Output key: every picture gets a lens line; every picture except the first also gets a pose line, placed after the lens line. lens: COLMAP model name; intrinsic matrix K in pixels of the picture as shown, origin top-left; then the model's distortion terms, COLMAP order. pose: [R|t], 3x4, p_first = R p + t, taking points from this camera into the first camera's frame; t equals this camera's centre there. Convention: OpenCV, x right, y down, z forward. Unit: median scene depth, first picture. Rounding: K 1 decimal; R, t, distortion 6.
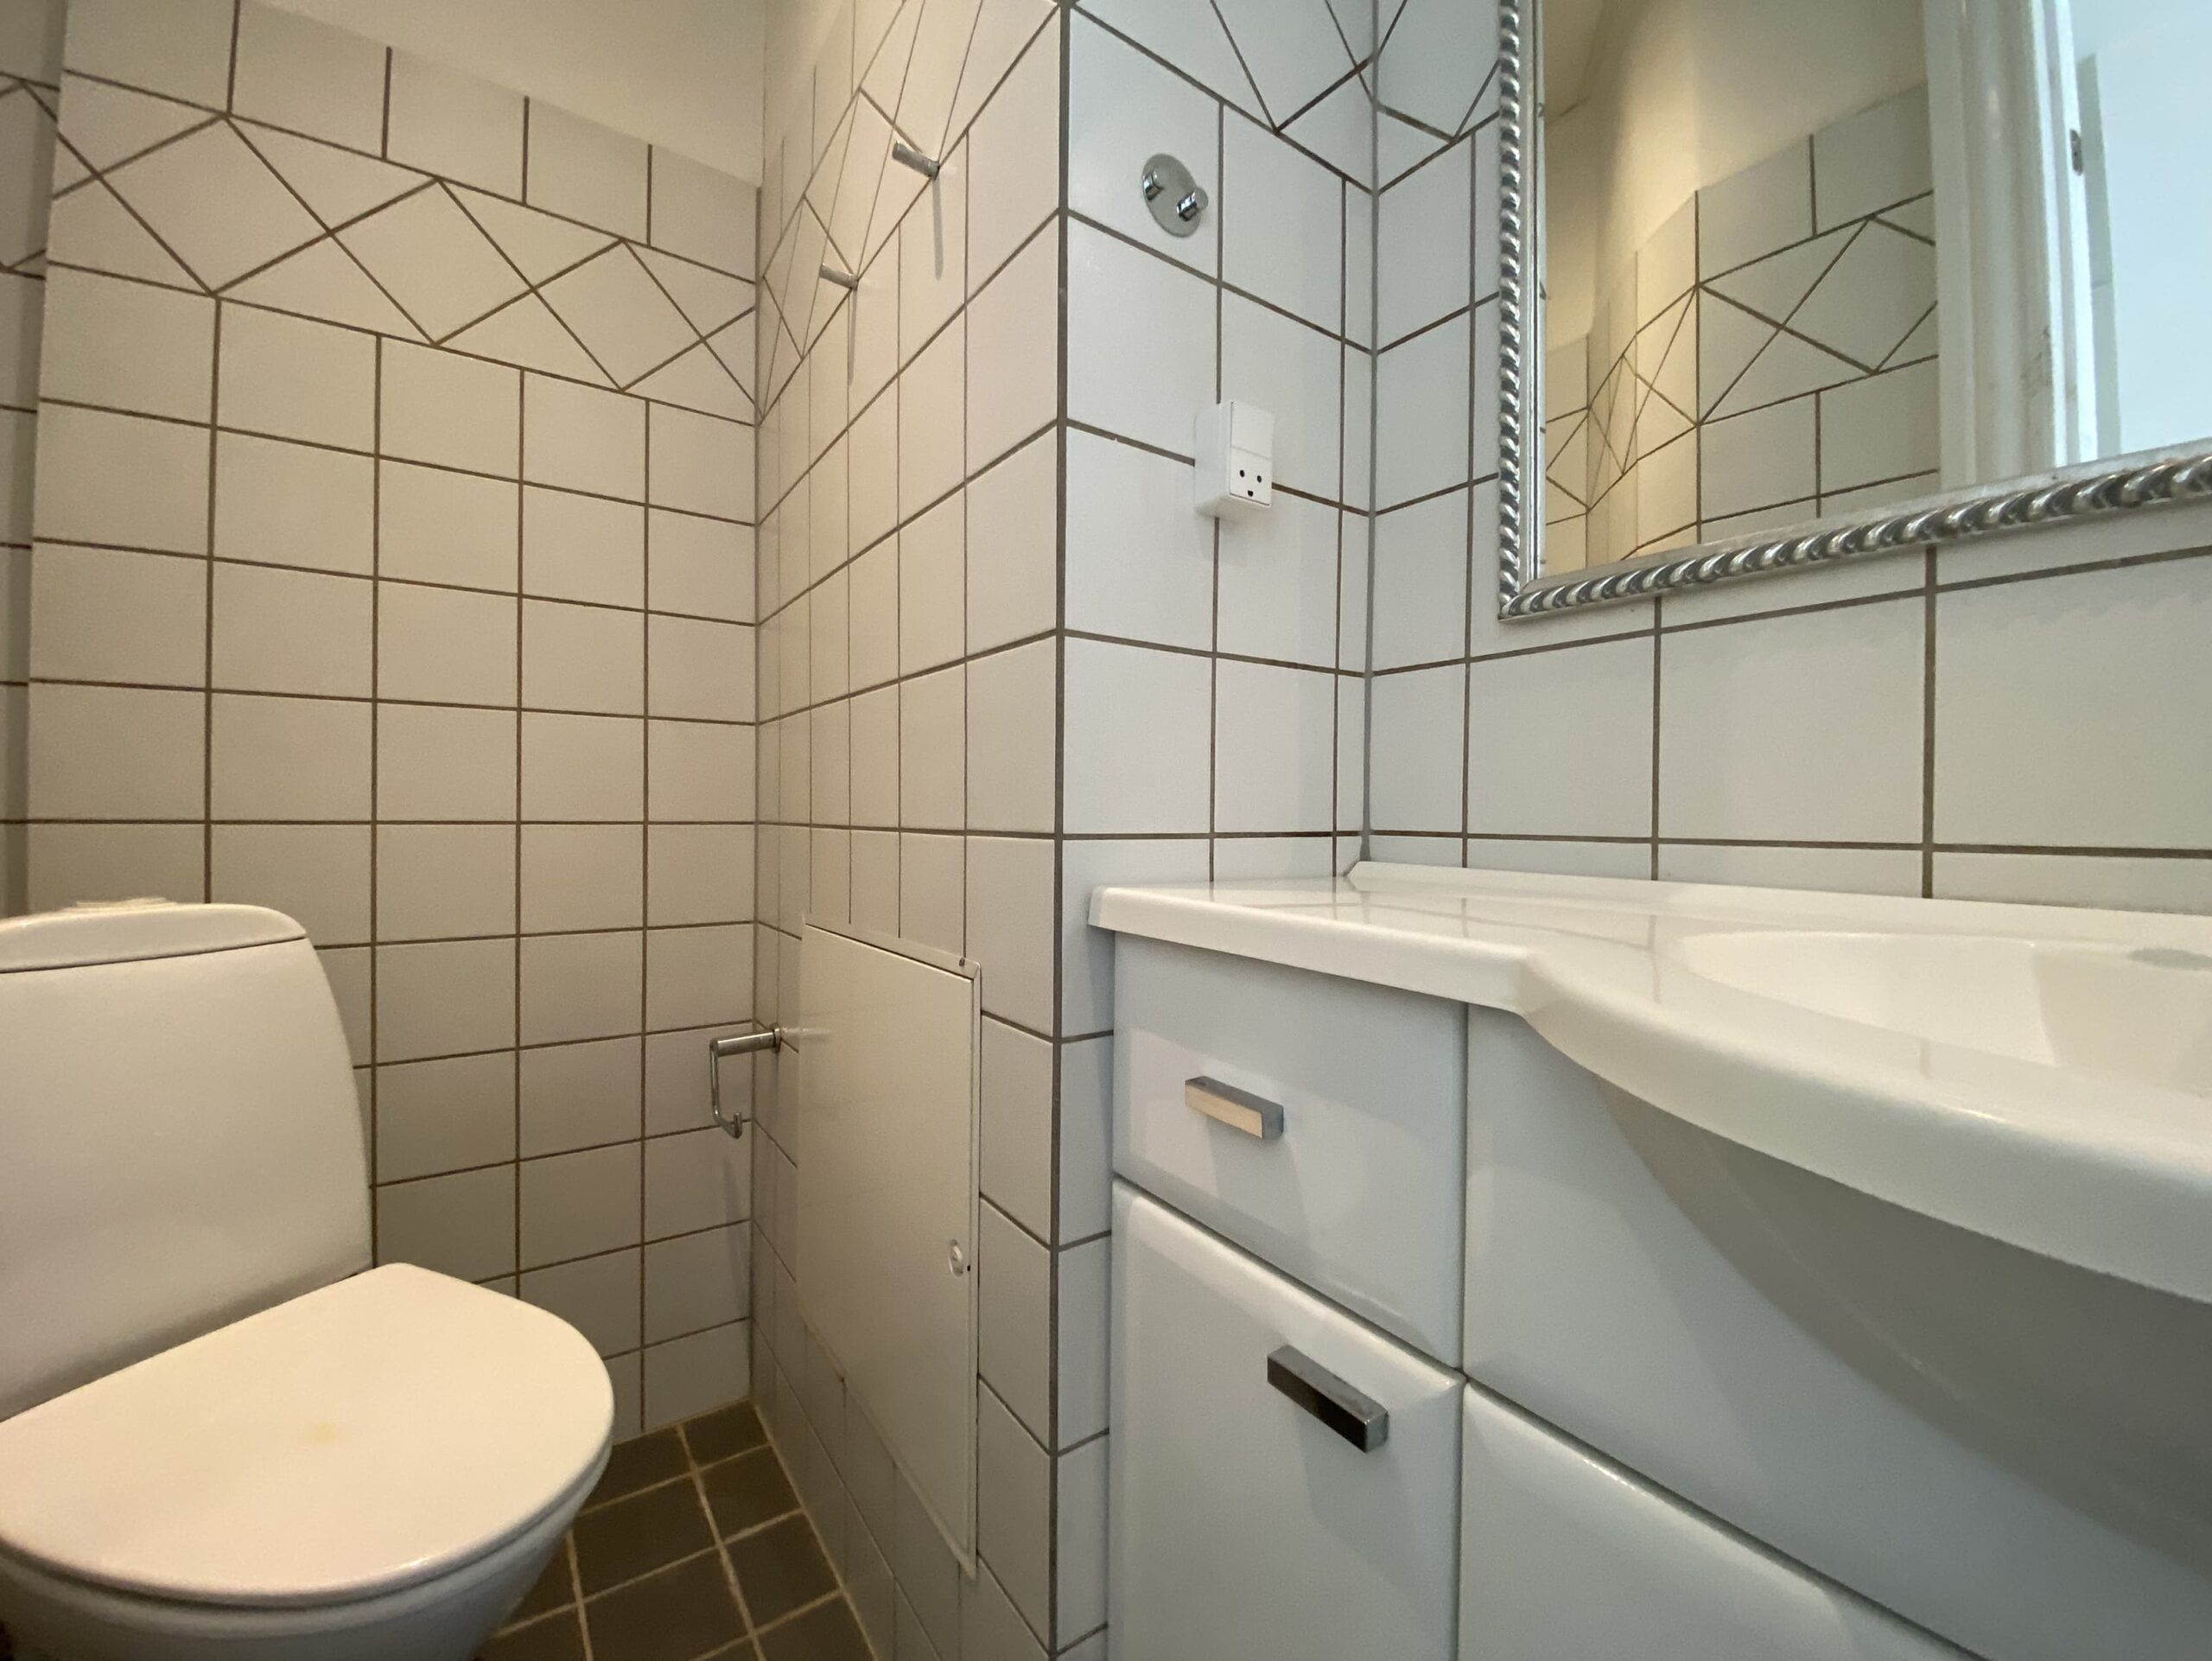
lens RADIAL K [[898.3, 0, 1118.2], [0, 898.3, 820.1], [0, 0, 1]] dist [0.007568, -0.016767]
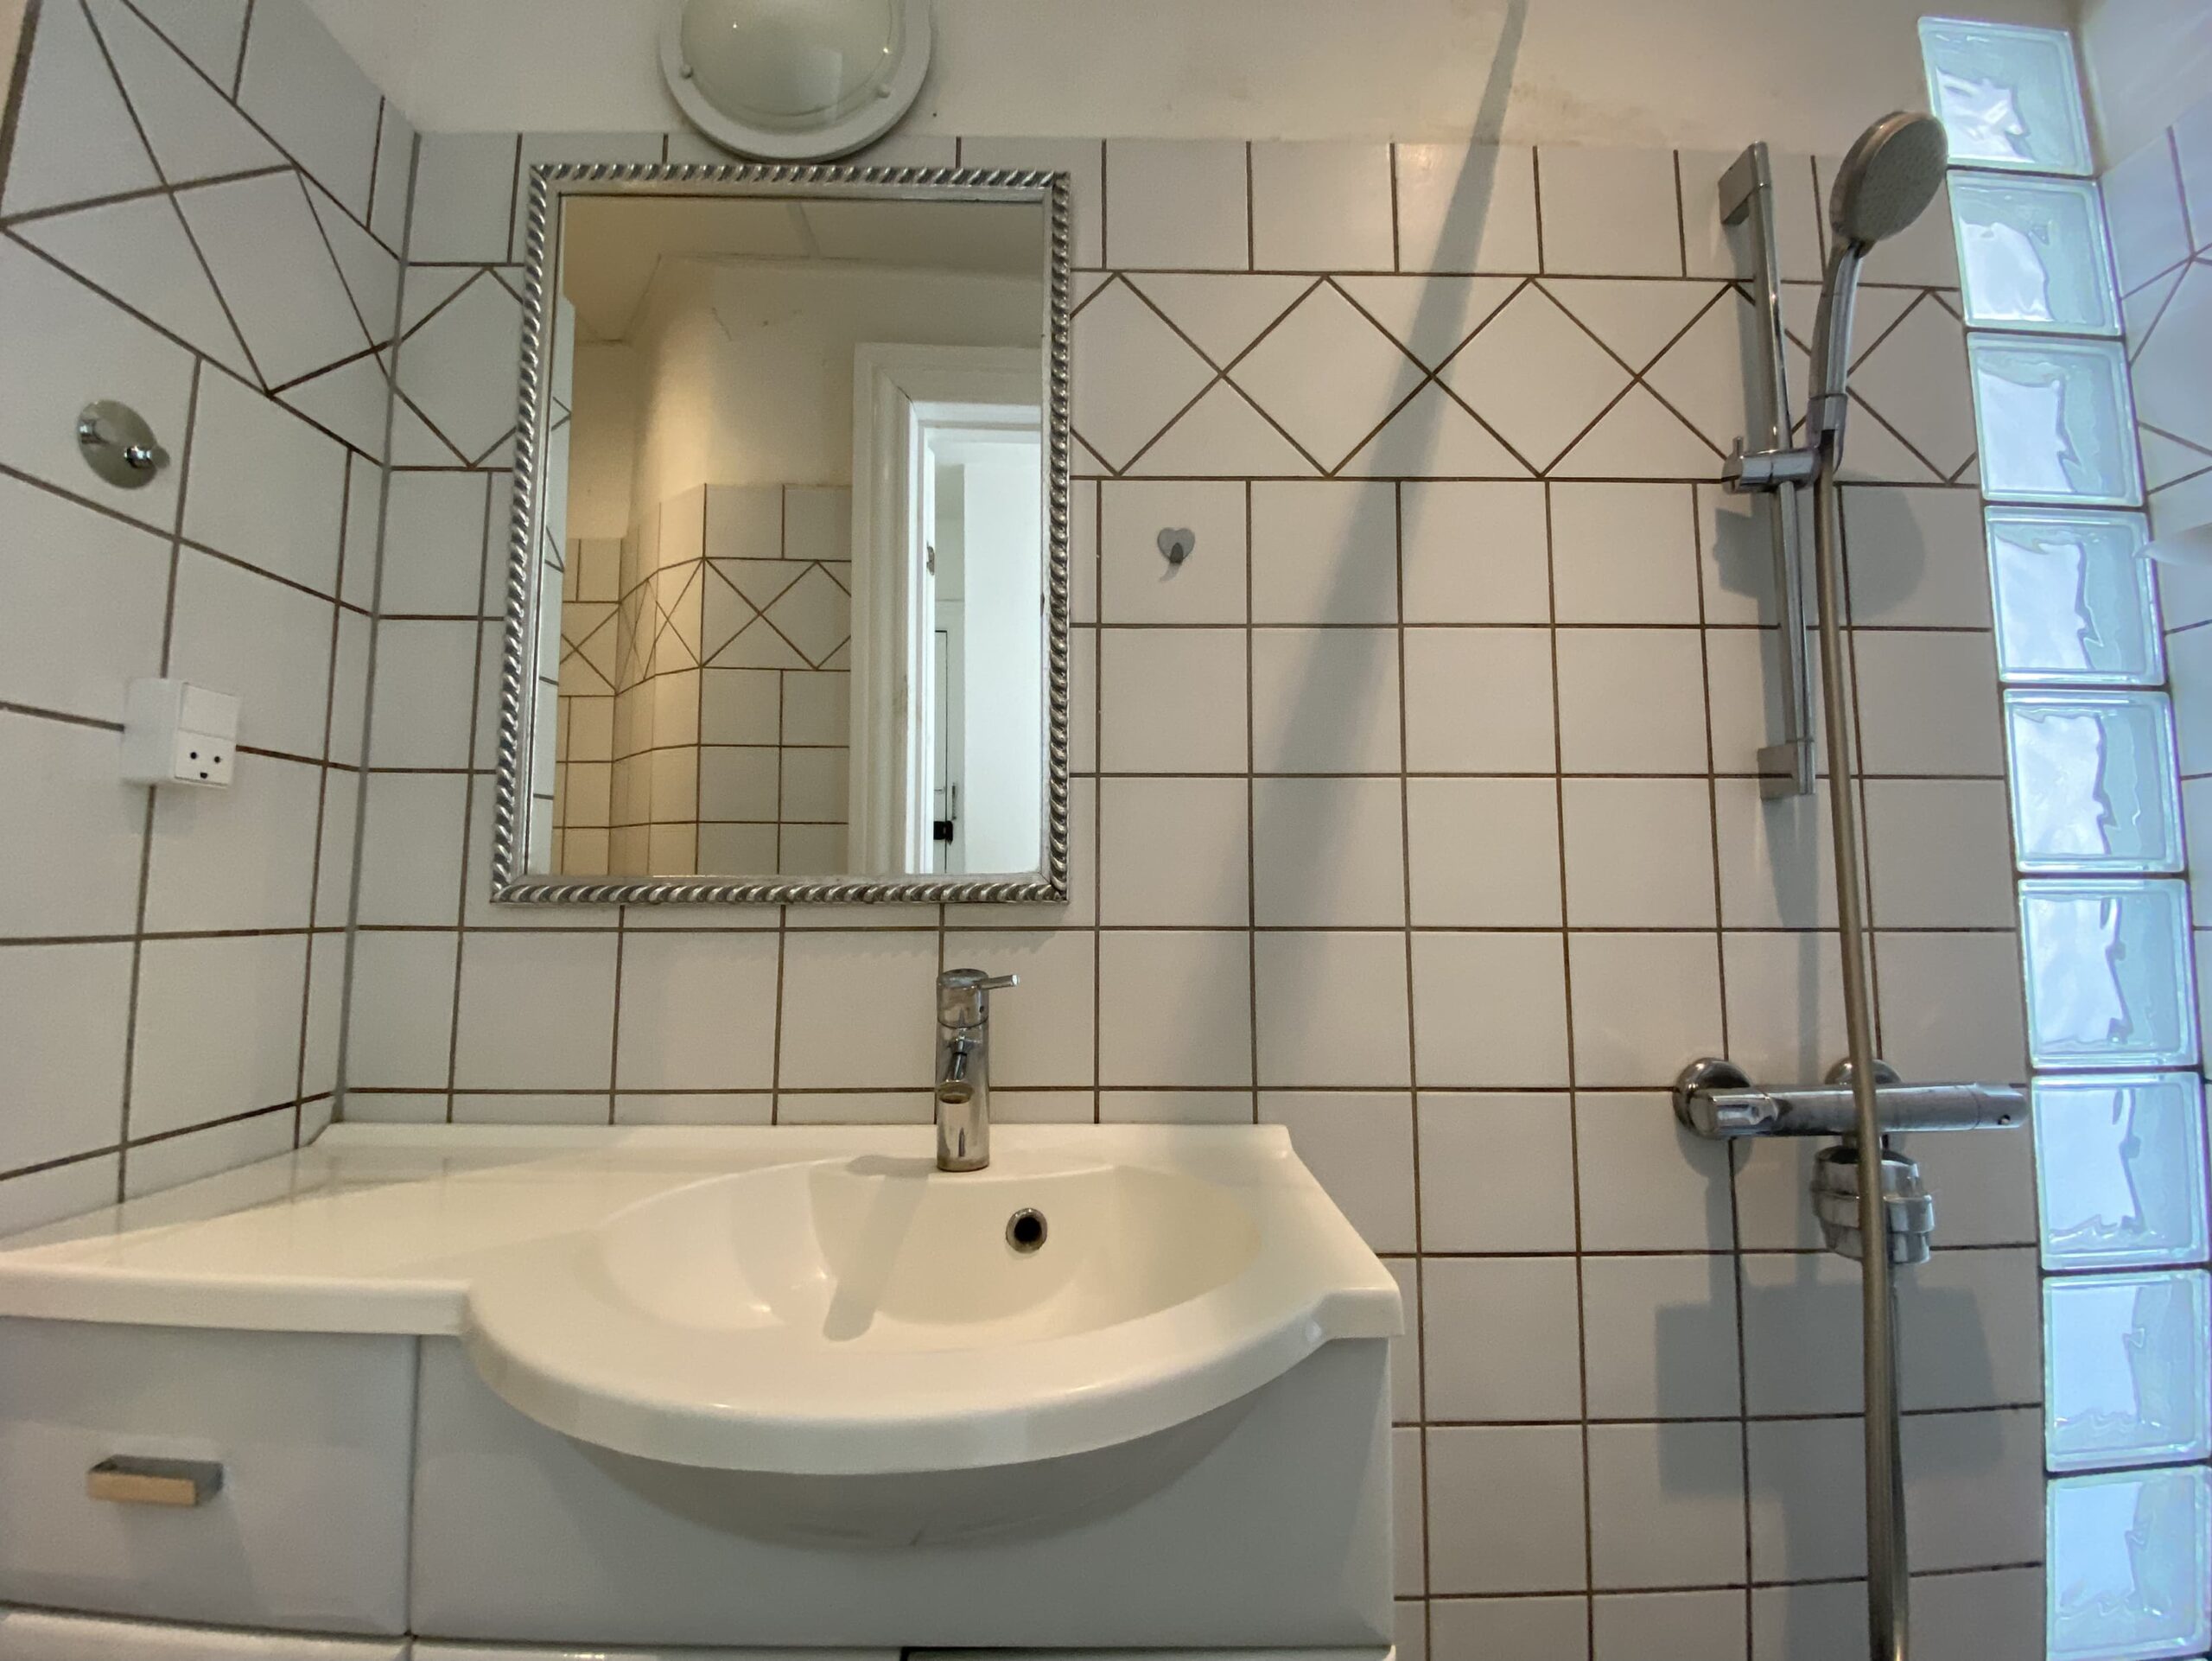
lens RADIAL K [[898.3, 0, 1118.2], [0, 898.3, 820.1], [0, 0, 1]] dist [0.007568, -0.016767]
pose [[0.566612, 0.057449, 0.821980, -0.068597], [0.007476, 0.997167, -0.074847, -0.222612], [-0.823951, 0.048554, 0.564577, -0.297501]]
